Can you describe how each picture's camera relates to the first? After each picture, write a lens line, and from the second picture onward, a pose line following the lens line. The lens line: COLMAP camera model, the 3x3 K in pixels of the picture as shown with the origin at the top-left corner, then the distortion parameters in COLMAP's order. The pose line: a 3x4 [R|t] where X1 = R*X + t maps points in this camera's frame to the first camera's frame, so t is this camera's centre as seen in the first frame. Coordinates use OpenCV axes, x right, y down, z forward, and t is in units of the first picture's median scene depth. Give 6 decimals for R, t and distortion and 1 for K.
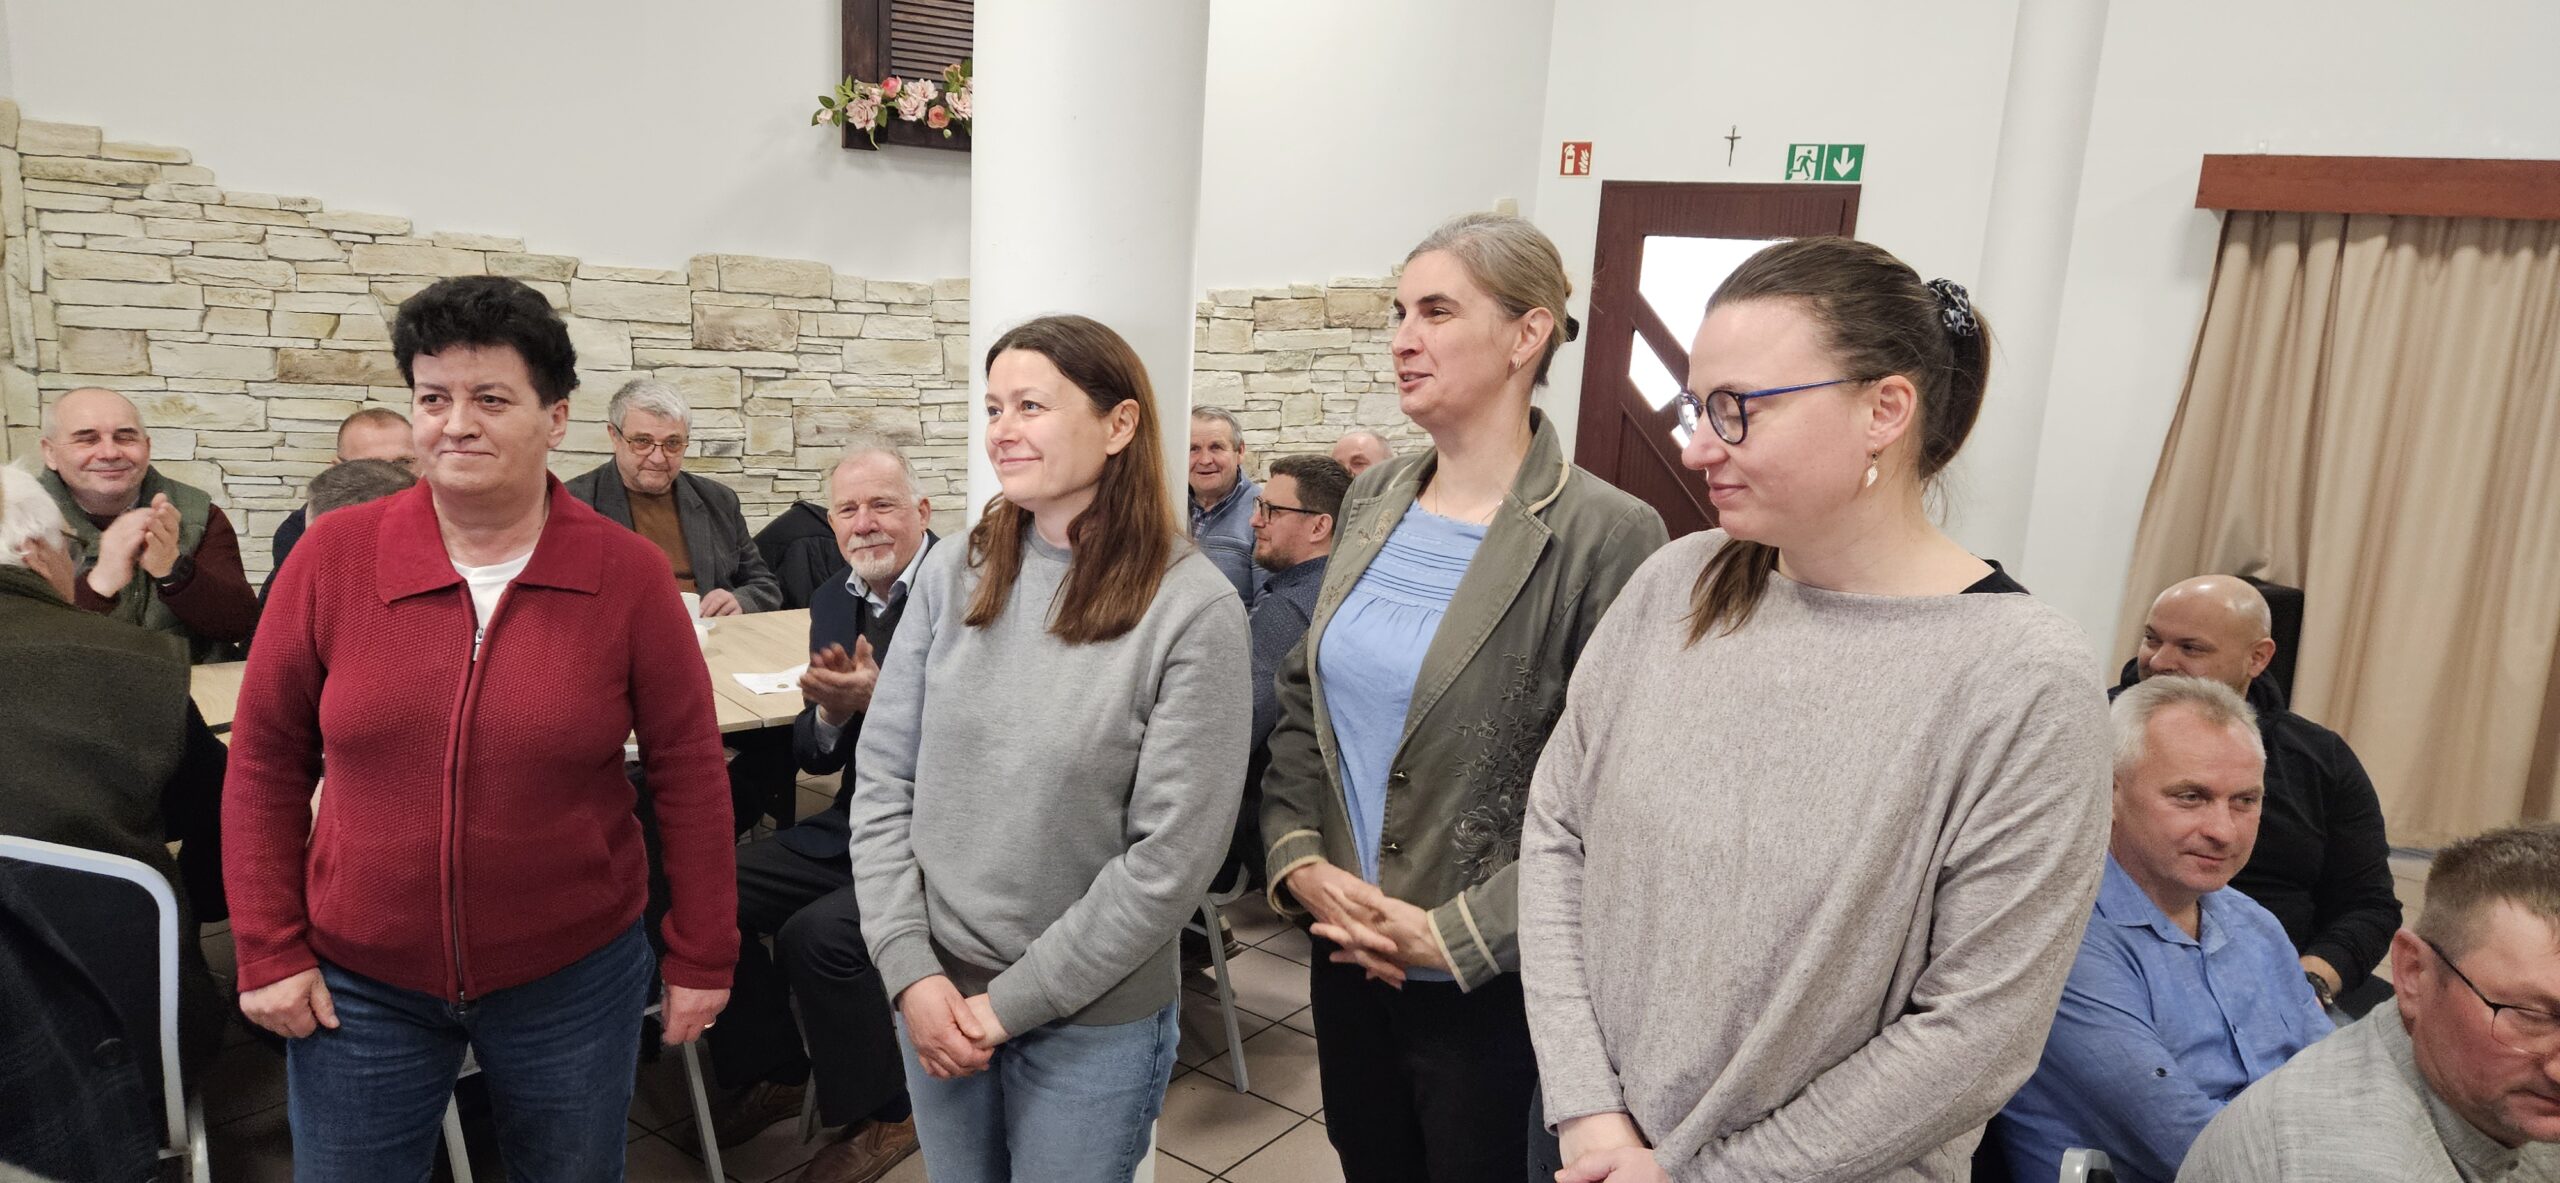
lens RADIAL K [[1705.0, 0, 1245.6], [0, 1705.0, 626.8], [0, 0, 1]] dist [0.053600, -0.038873]
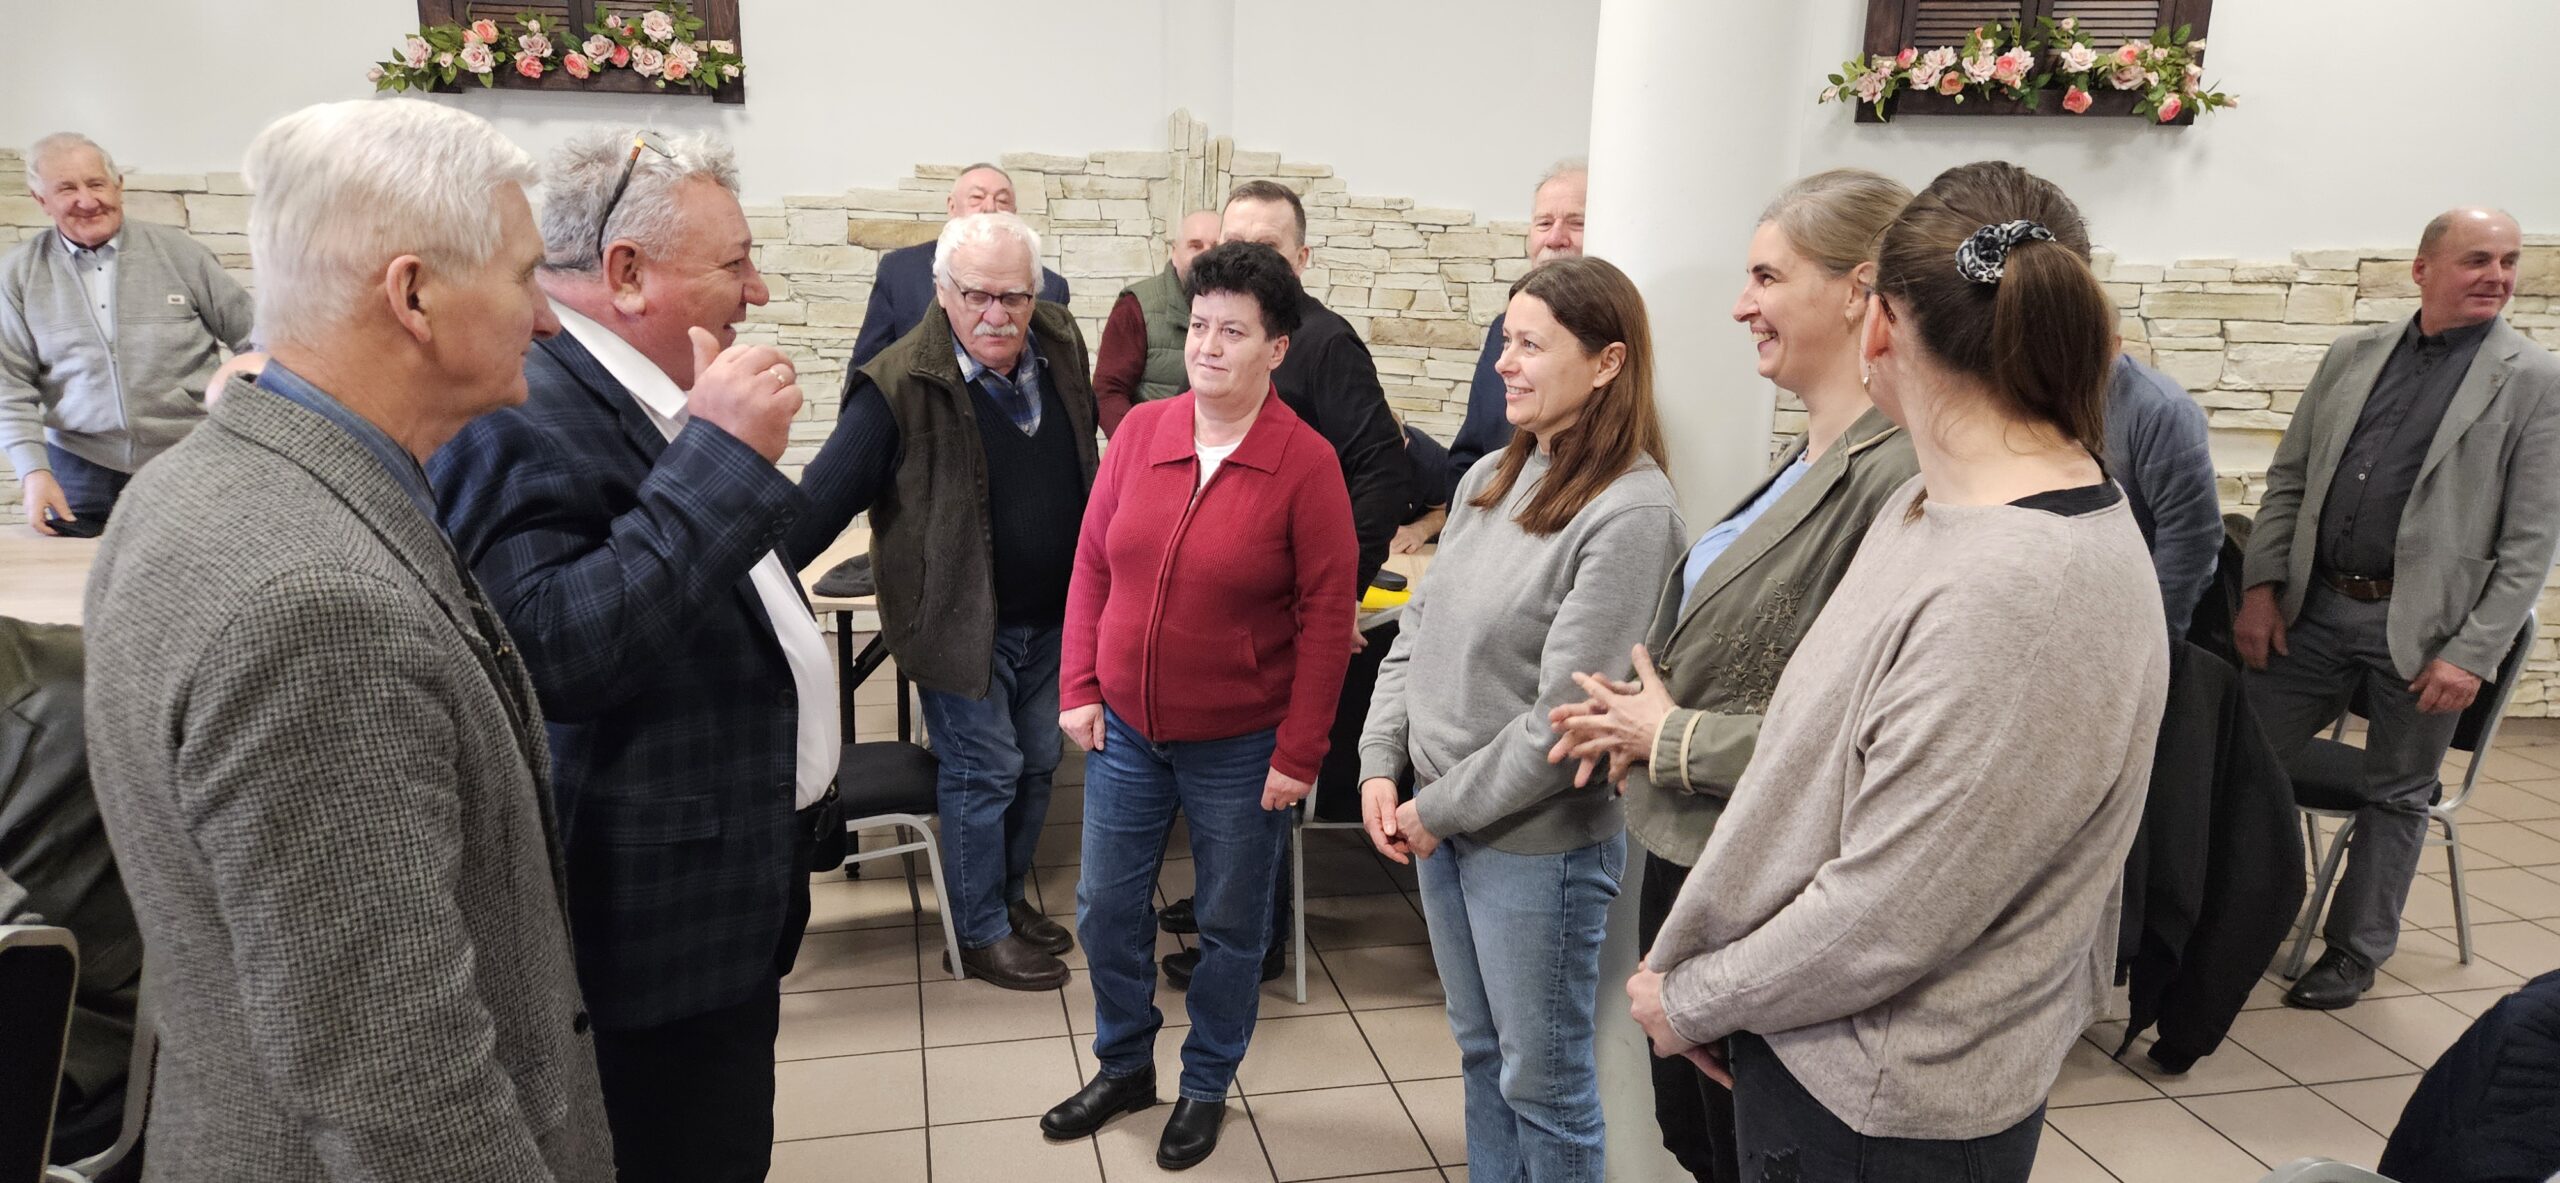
lens RADIAL K [[1692.1, 0, 1244.9], [0, 1692.1, 628.6], [0, 0, 1]] dist [0.081141, -0.074350]
pose [[0.743911, 0.123841, -0.656704, 0.208666], [-0.121186, 0.991386, 0.049676, 0.016710], [0.657199, 0.042629, 0.752510, -0.008122]]
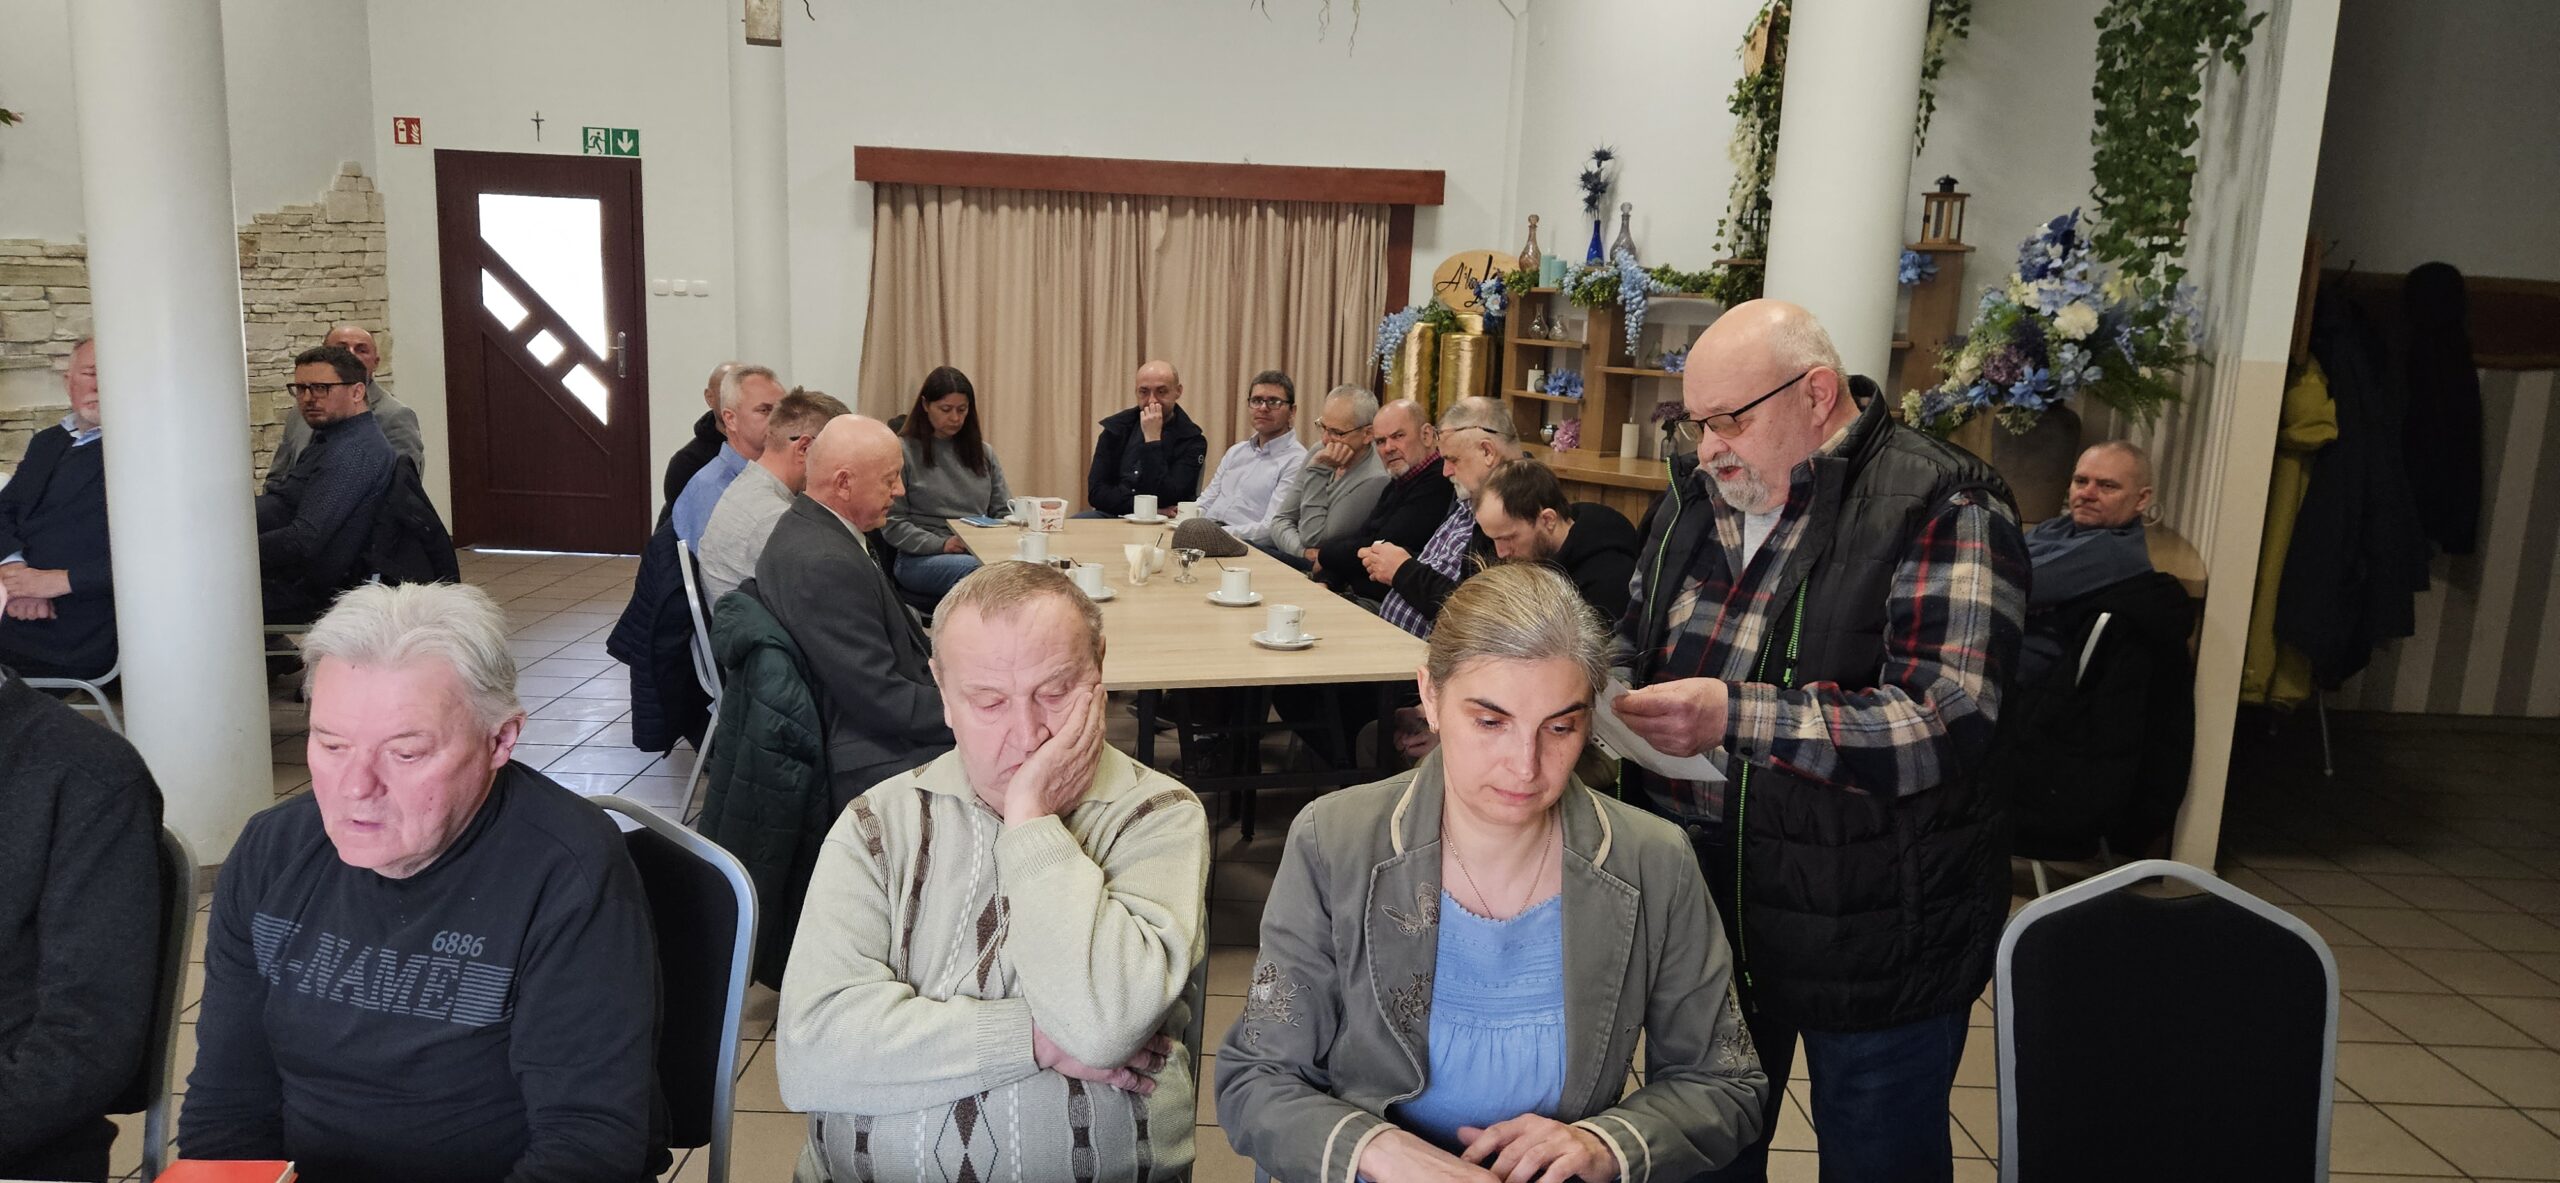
lens RADIAL K [[1692.1, 0, 1241.1], [0, 1692.1, 600.3], [0, 0, 1]] dist [0.081141, -0.074350]
pose [[0.804287, -0.133564, 0.579036, -0.116785], [0.133633, 0.990108, 0.042766, 0.118382], [-0.579020, 0.042982, 0.814180, -0.455851]]
